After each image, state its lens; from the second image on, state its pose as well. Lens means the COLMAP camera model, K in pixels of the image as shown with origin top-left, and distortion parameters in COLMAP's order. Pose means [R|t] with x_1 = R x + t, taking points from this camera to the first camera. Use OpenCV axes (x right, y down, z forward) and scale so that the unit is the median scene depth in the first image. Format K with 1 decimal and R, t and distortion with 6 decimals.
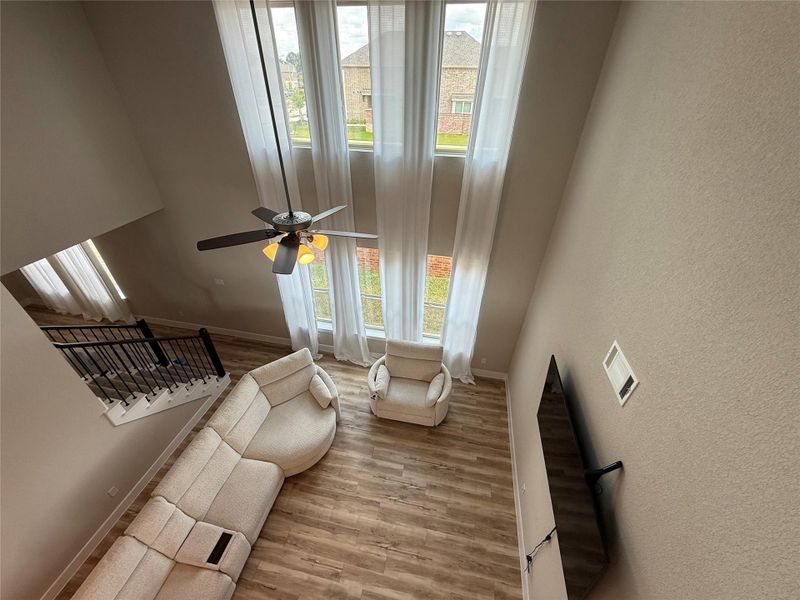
lens RADIAL K [[319.8, 0, 400.0], [0, 319.8, 300.0], [0, 0, 1]] dist [-0.002628, -0.000162]
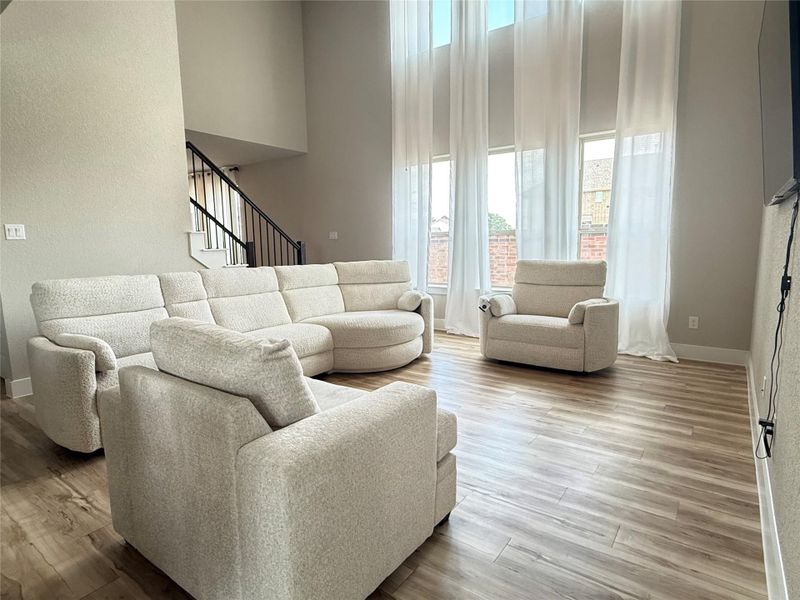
lens RADIAL K [[455.5, 0, 400.0], [0, 455.5, 300.0], [0, 0, 1]] dist [0.003311, 0.000511]
pose [[0.910285, 0.017894, -0.413596, 0.150466], [-0.212220, 0.877977, -0.429091, 0.740708], [0.355450, 0.478368, 0.803007, 0.187702]]
